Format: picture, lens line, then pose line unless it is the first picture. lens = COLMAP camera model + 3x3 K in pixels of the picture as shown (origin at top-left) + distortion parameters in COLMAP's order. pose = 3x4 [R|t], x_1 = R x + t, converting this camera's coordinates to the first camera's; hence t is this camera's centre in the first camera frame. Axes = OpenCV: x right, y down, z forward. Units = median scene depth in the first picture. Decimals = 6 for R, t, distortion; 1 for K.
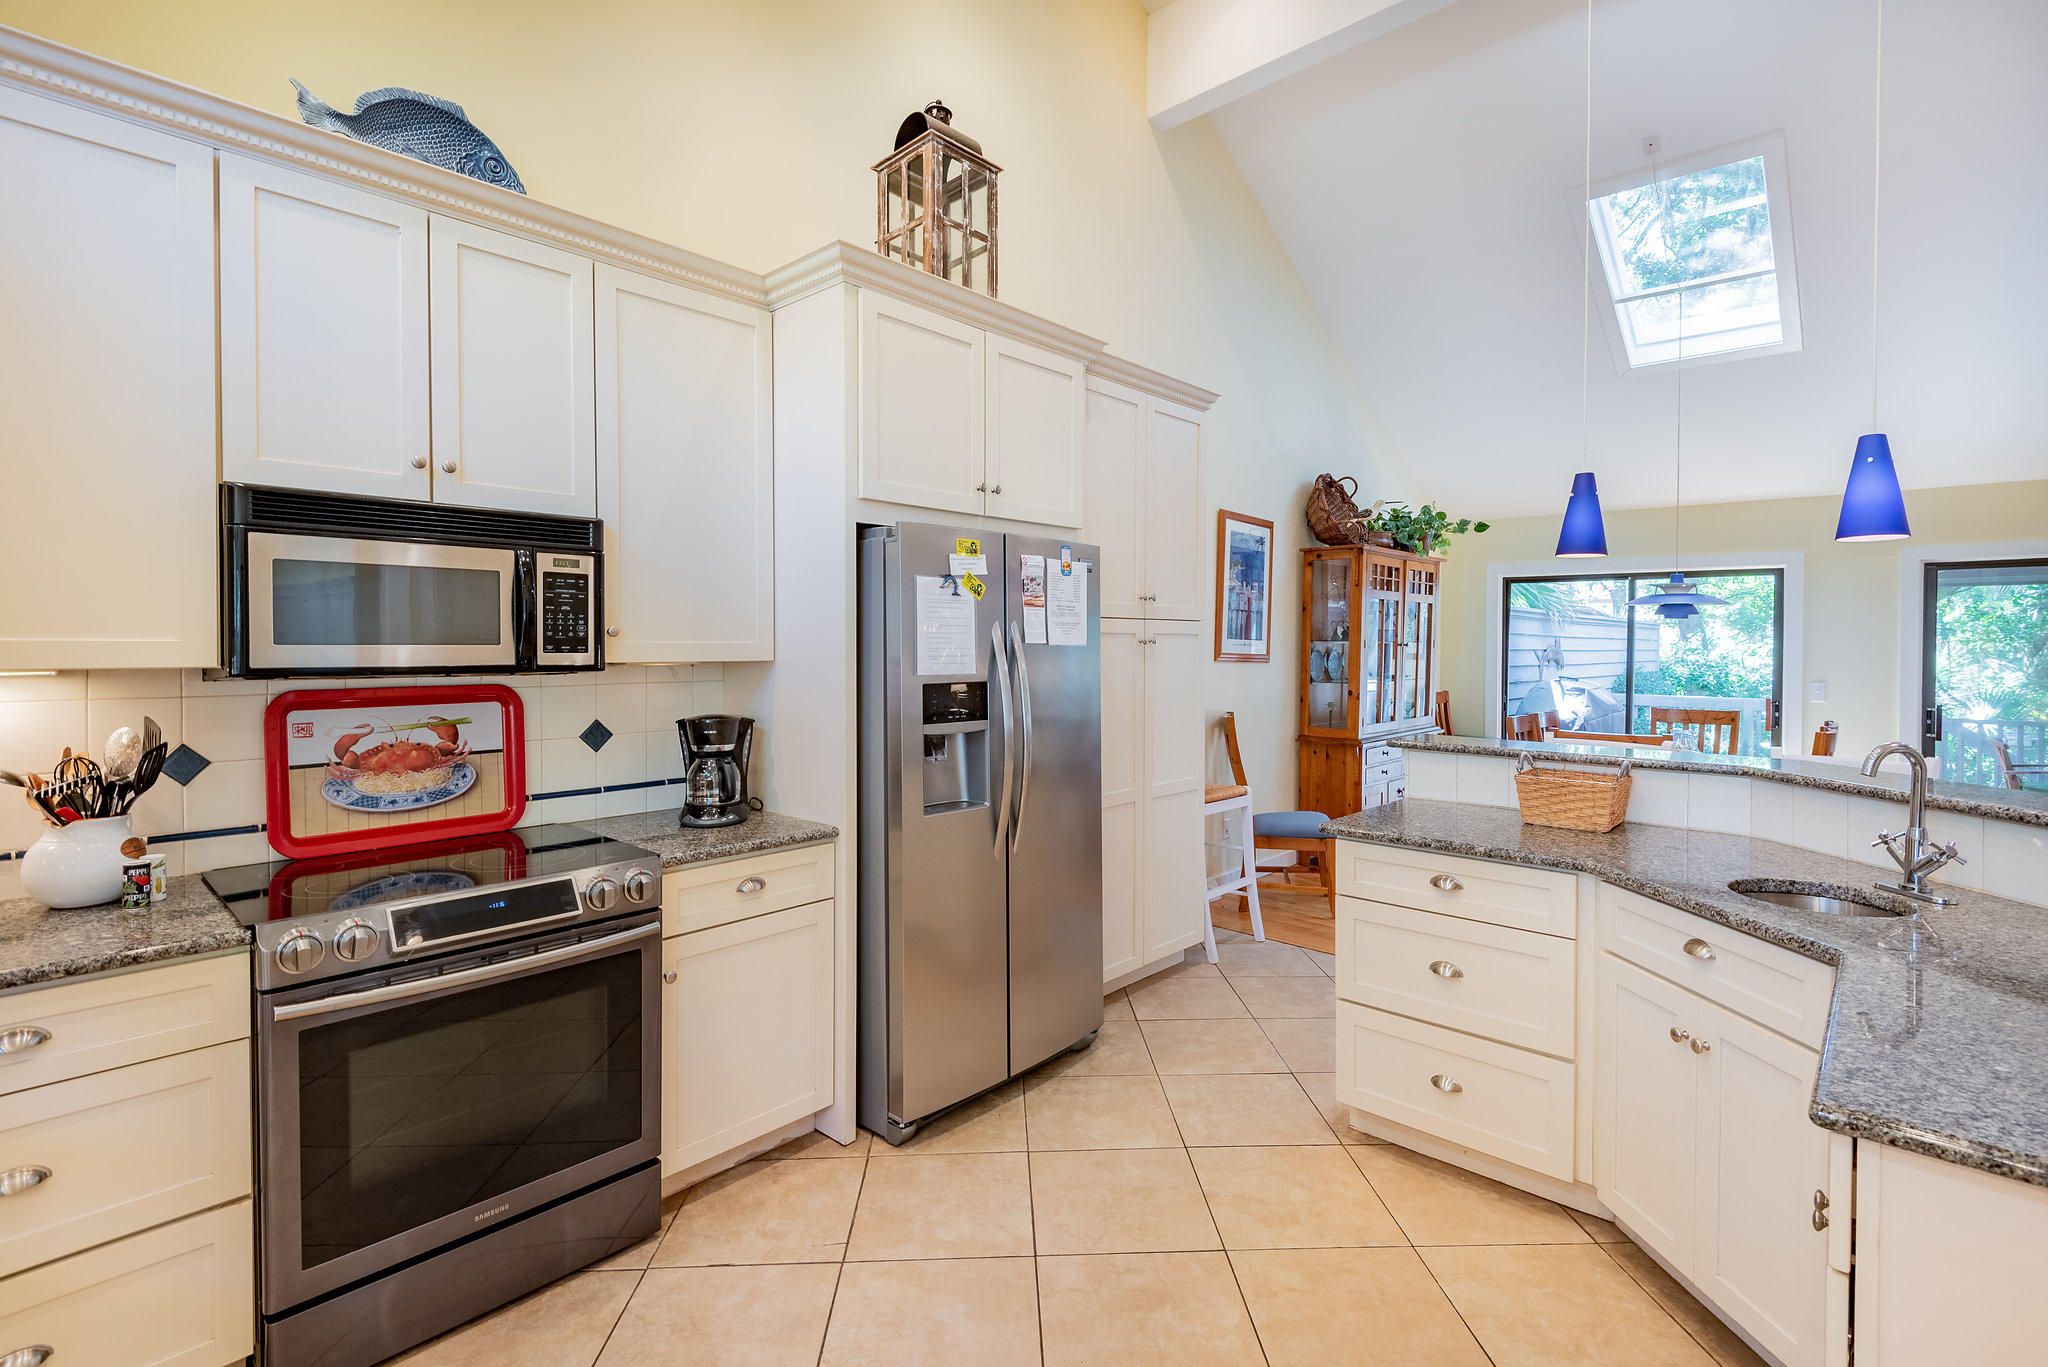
lens RADIAL K [[961.1, 0, 1022.5], [0, 961.1, 662.6], [0, 0, 1]] dist [-0.010561, -0.000664]
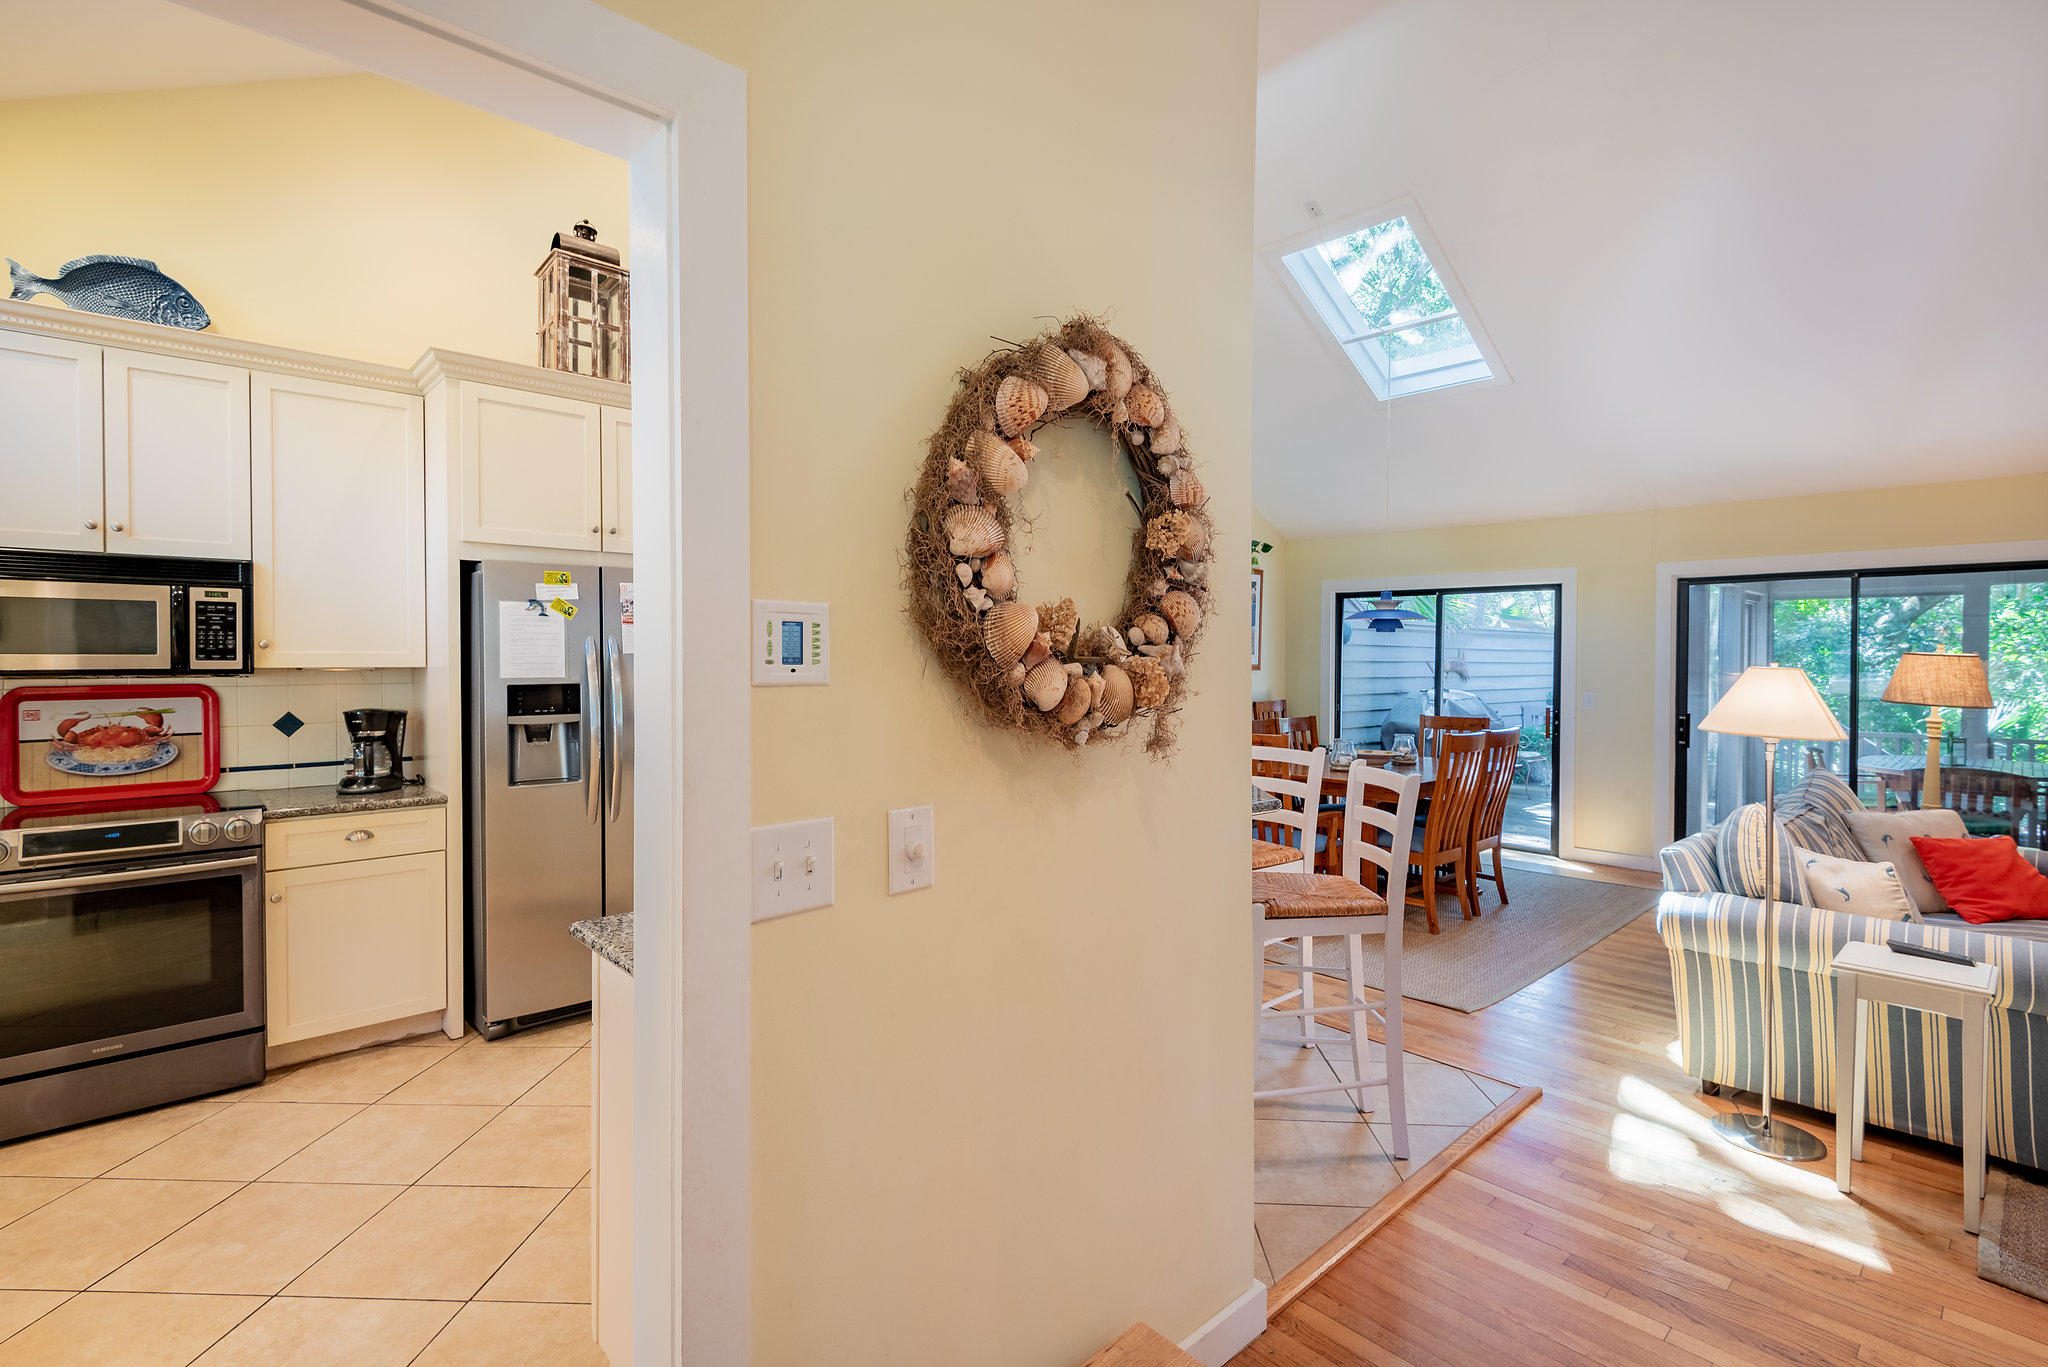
lens RADIAL K [[967.8, 0, 1027.0], [0, 967.8, 672.6], [0, 0, 1]] dist [-0.019367, -0.000563]
pose [[0.998047, 0.000586, -0.062470, 0.732605], [-0.000827, 0.999992, -0.003823, 0.011340], [0.062468, 0.003867, 0.998039, -0.272463]]
